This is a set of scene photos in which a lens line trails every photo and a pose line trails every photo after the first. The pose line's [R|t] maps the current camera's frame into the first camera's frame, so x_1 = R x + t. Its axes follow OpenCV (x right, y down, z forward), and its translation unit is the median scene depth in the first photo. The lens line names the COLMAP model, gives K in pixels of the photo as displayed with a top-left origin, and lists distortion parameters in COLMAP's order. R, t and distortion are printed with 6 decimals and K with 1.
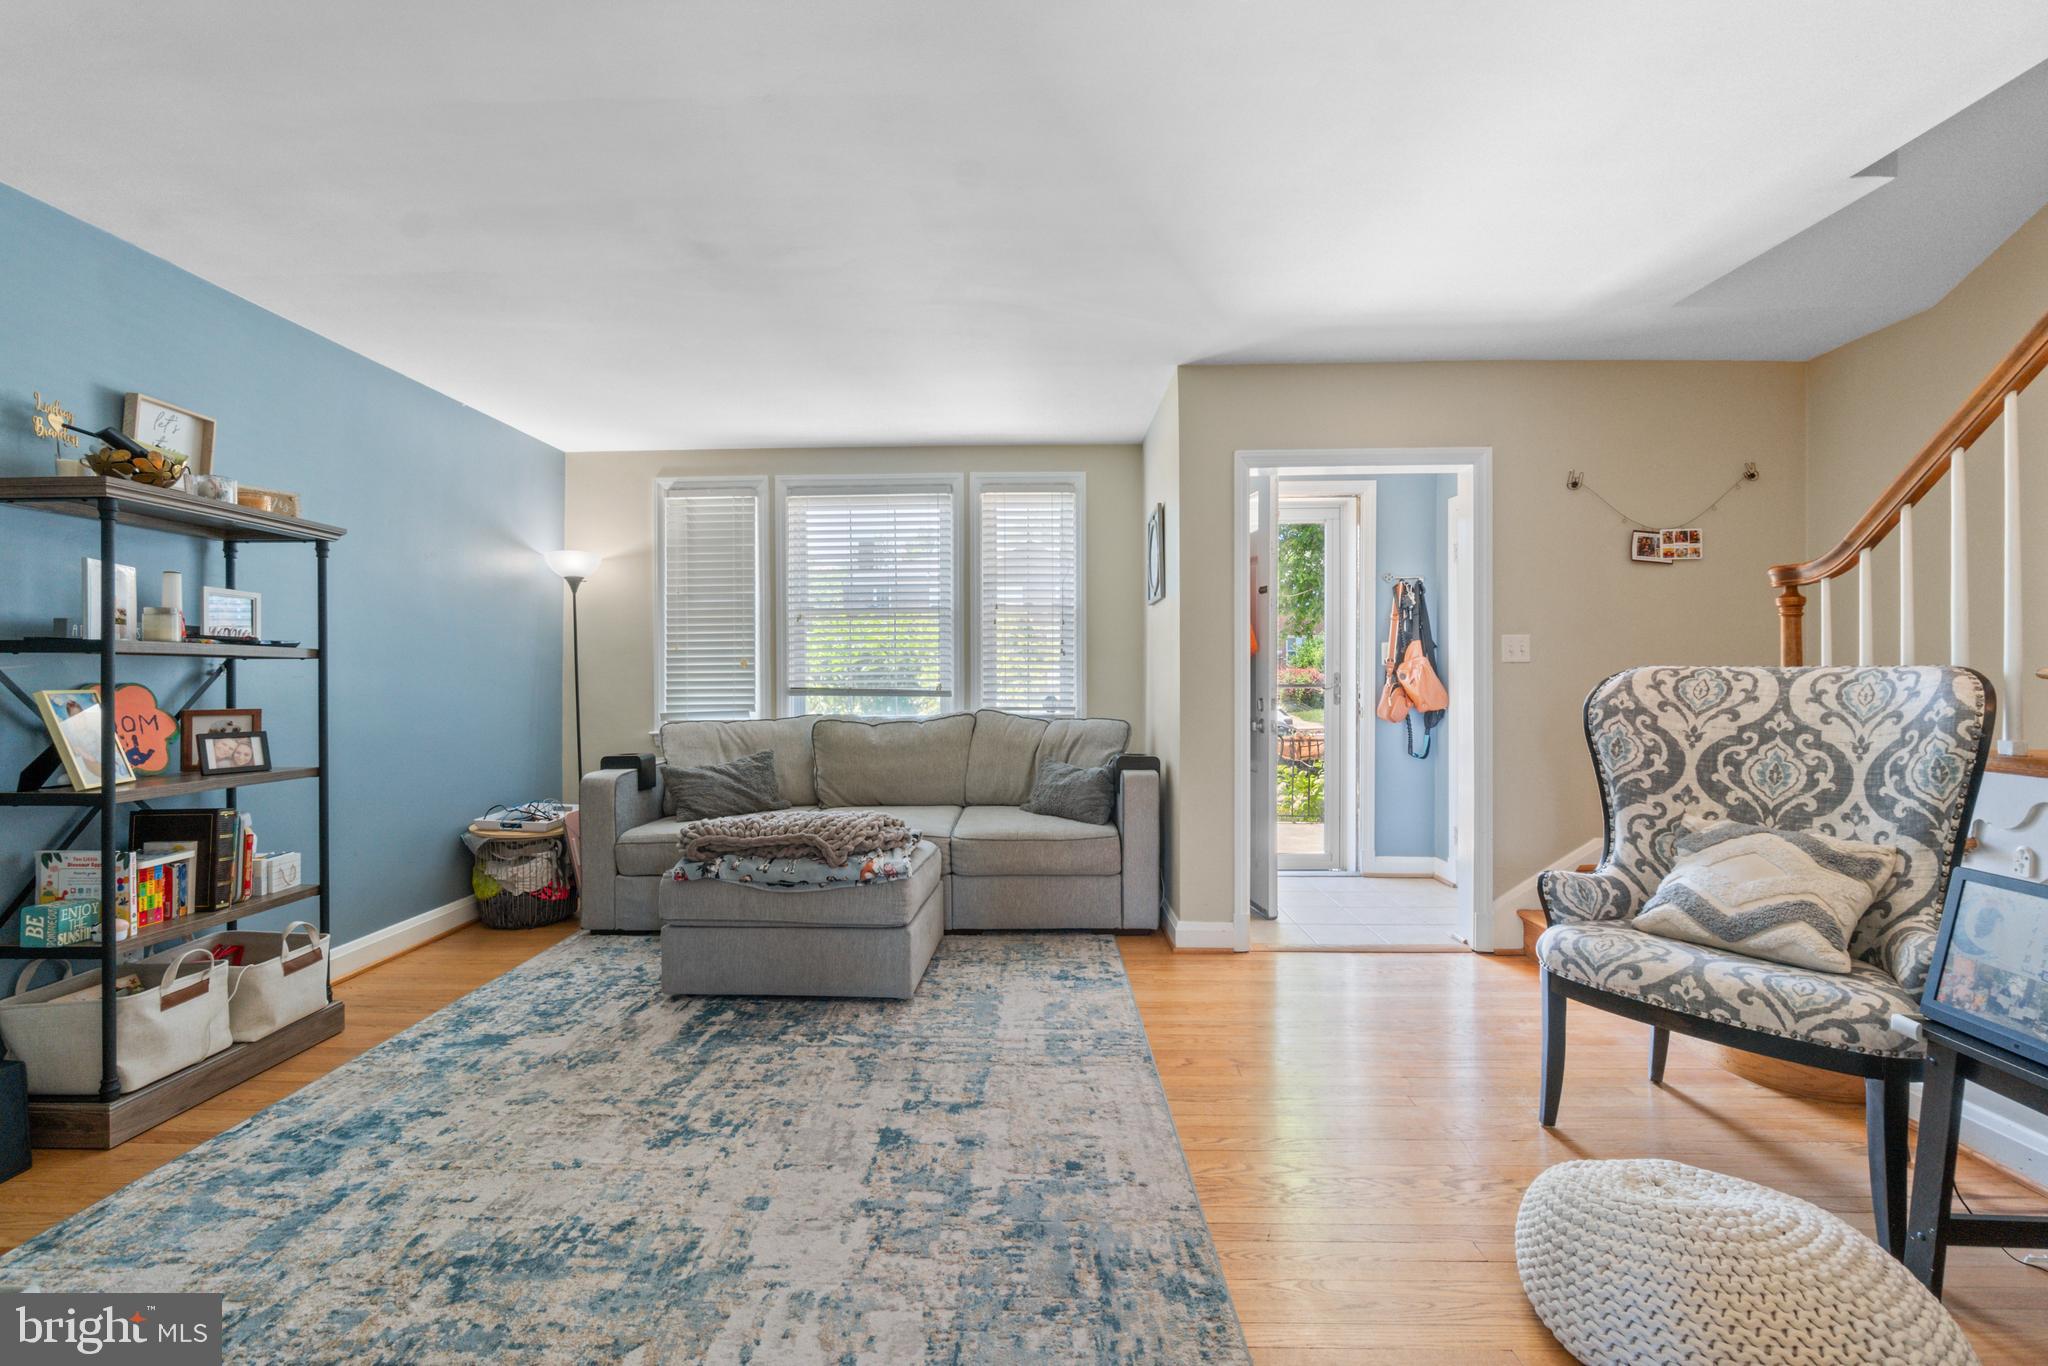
lens RADIAL K [[897.1, 0, 1009.5], [0, 897.1, 673.9], [0, 0, 1]] dist [-0.003881, 0.000250]
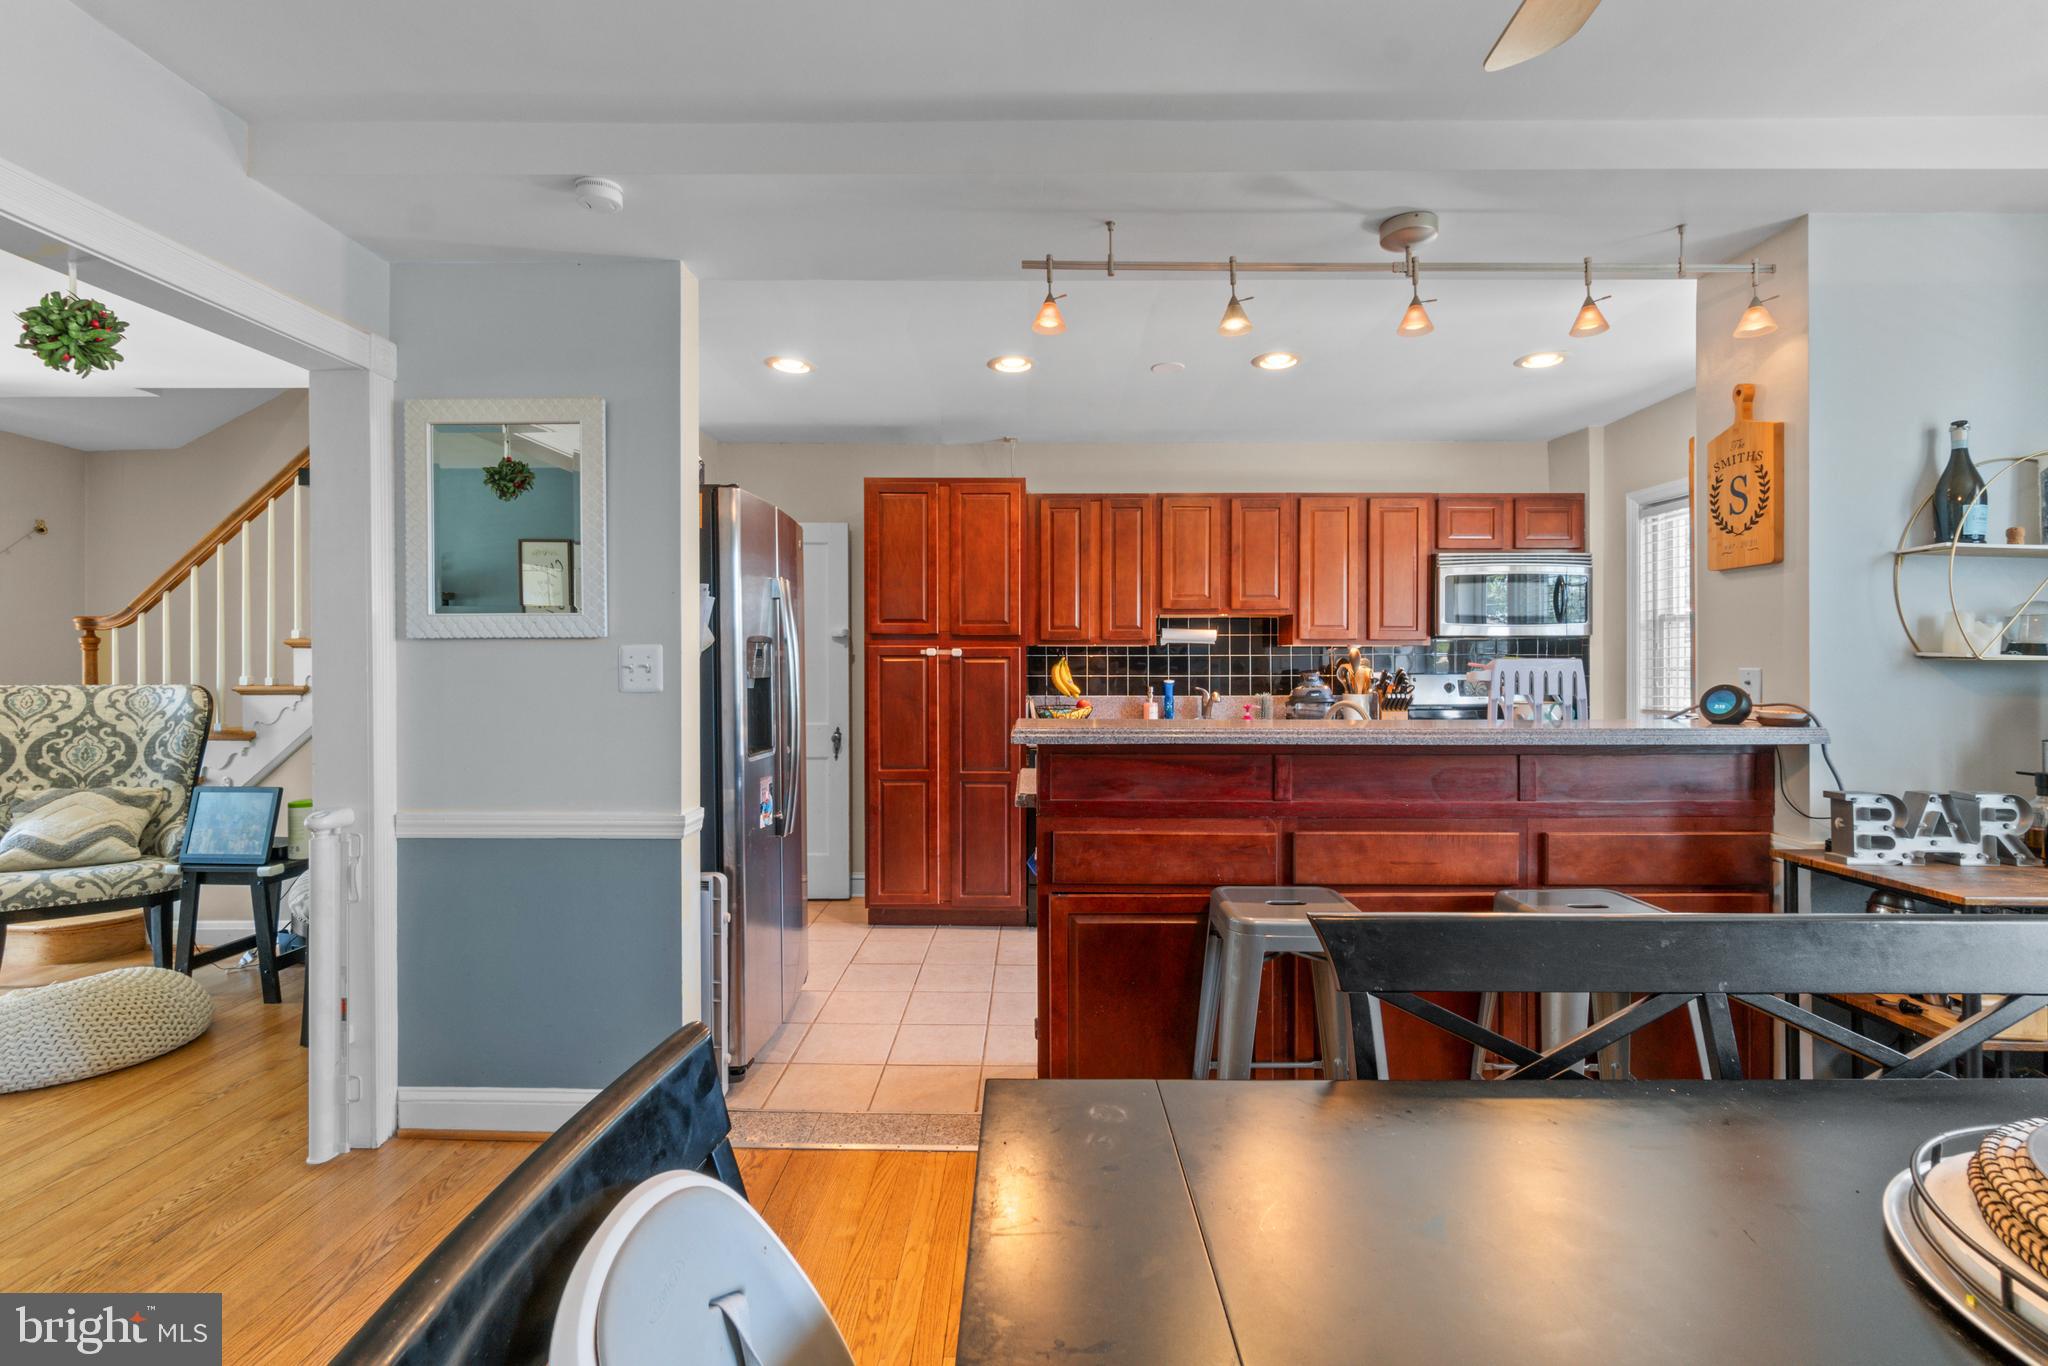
lens RADIAL K [[897.1, 0, 1021.3], [0, 897.1, 663.2], [0, 0, 1]] dist [-0.003881, 0.000250]
pose [[-0.000216, 0.000061, 1.000000, -0.767916], [-0.000729, 1.000000, -0.000061, -0.053199], [-1.000000, -0.000729, -0.000216, -0.691456]]
